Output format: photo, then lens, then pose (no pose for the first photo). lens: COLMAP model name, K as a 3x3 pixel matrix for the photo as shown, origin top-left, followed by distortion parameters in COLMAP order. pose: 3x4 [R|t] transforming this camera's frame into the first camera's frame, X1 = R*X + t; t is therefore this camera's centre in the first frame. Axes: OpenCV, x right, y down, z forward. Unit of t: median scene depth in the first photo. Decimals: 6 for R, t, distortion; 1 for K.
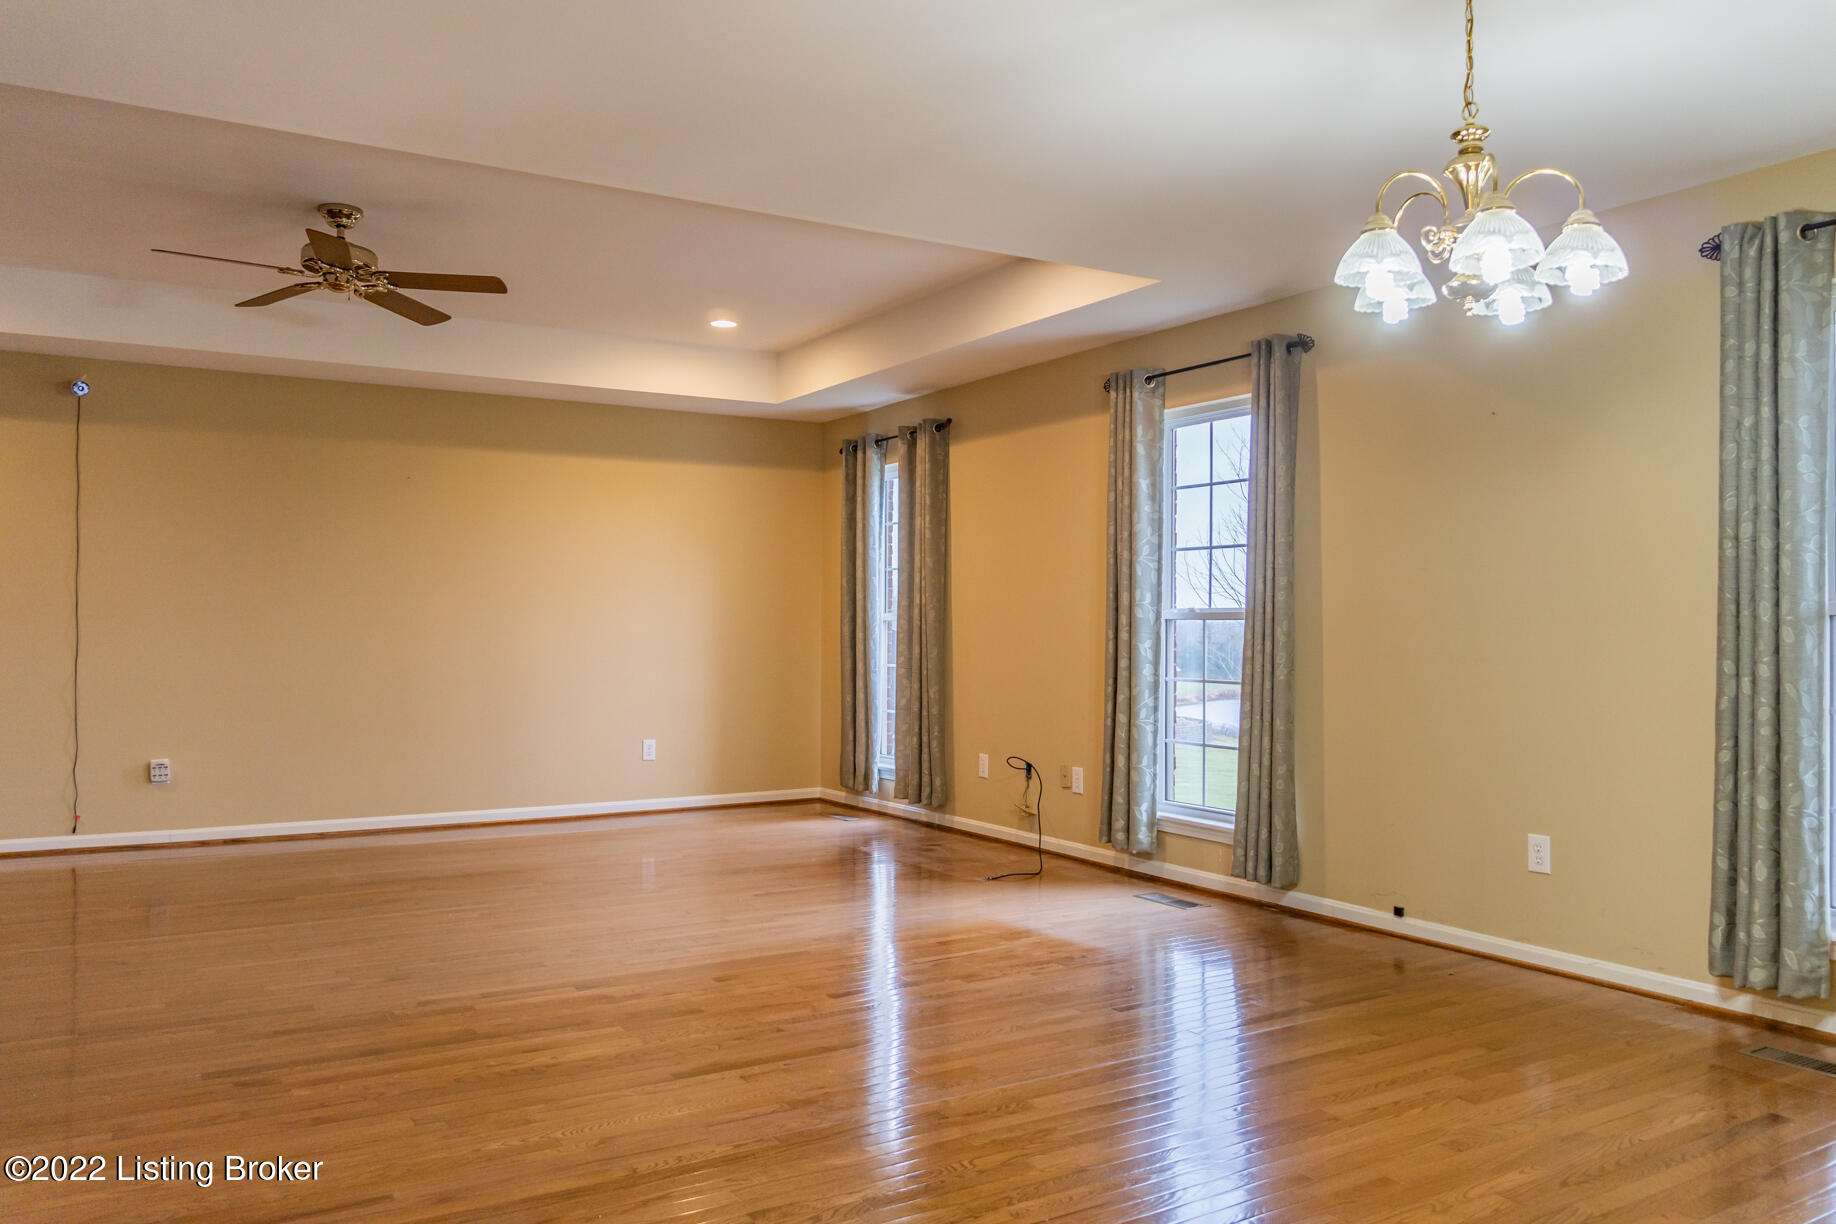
lens RADIAL K [[1379.7, 0, 917.7], [0, 1379.7, 614.1], [0, 0, 1]] dist [0.005962, 0.000991]
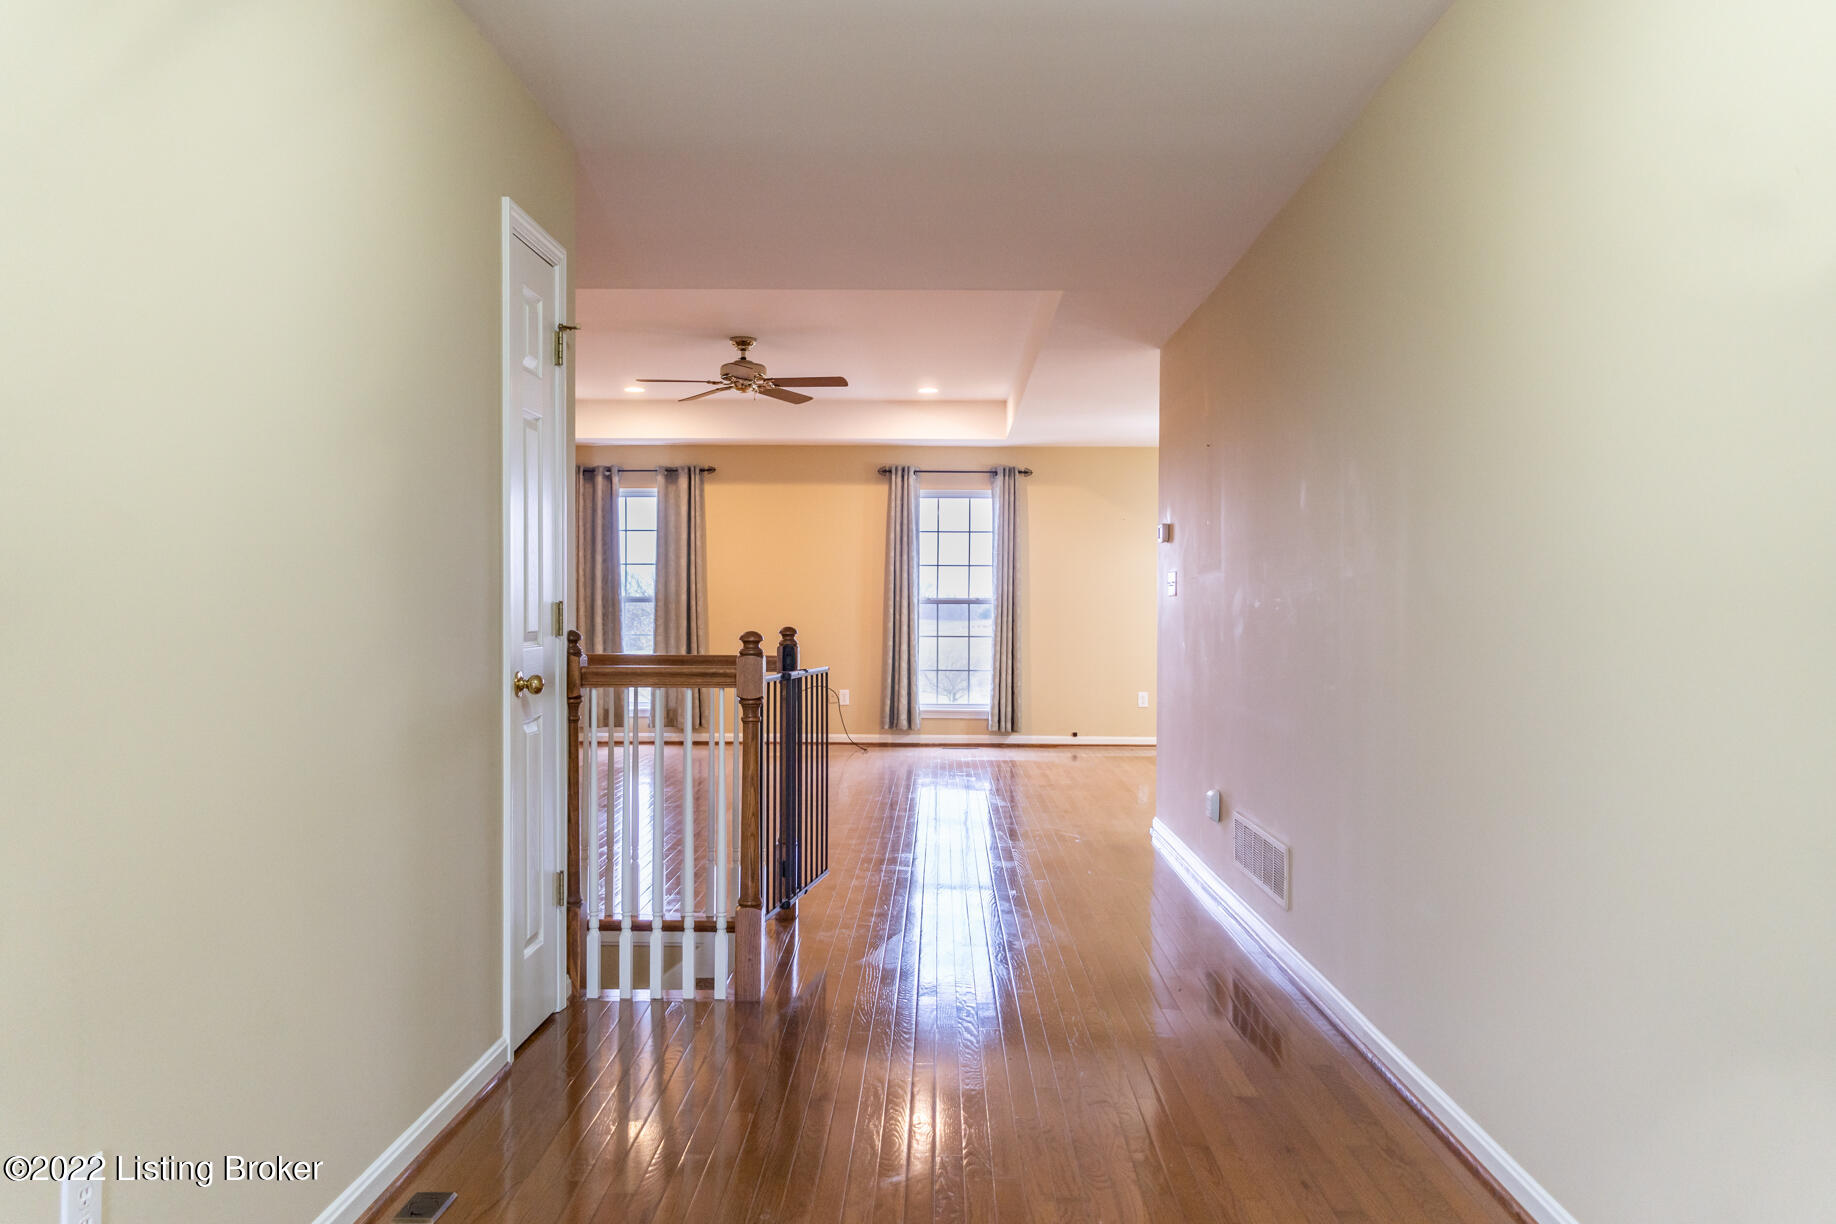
lens RADIAL K [[1379.7, 0, 919.8], [0, 1379.7, 614.2], [0, 0, 1]] dist [0.005962, 0.000991]
pose [[0.526506, -0.001716, 0.850170, -1.391767], [-0.007432, 0.999950, 0.006621, 0.005834], [-0.850139, -0.009805, 0.526467, 0.031191]]
